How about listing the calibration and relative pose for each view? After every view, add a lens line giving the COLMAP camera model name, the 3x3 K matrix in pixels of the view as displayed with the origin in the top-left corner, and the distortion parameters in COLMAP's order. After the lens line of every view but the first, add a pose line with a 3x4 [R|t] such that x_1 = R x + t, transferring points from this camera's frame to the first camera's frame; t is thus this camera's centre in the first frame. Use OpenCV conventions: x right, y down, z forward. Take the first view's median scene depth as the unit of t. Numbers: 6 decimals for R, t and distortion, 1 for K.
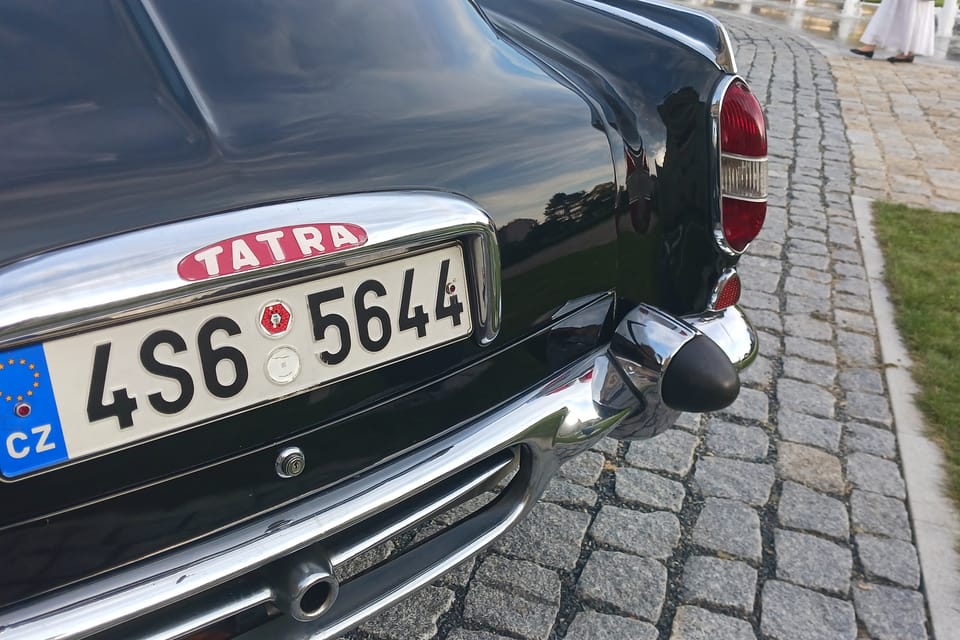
lens RADIAL K [[891.0, 0, 478.8], [0, 891.0, 314.5], [0, 0, 1]] dist [-0.000503, 0.000000]
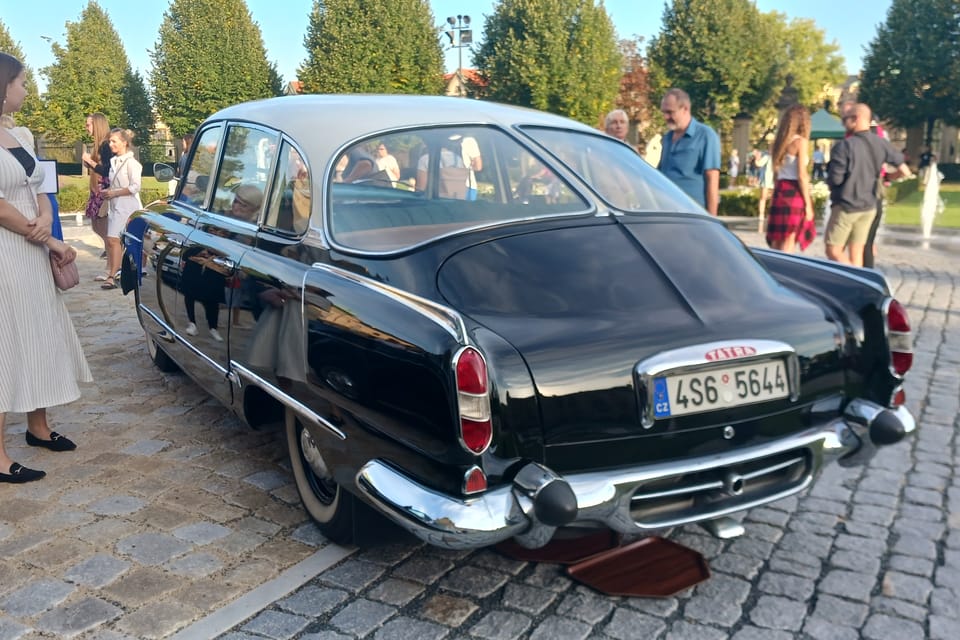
lens RADIAL K [[891.0, 0, 483.8], [0, 891.0, 324.7], [0, 0, 1]] dist [-0.000503, 0.000000]
pose [[0.980763, -0.016001, -0.194544, -0.315761], [-0.034138, 0.967215, -0.251656, 0.432878], [0.192192, 0.253456, 0.948062, -1.433808]]
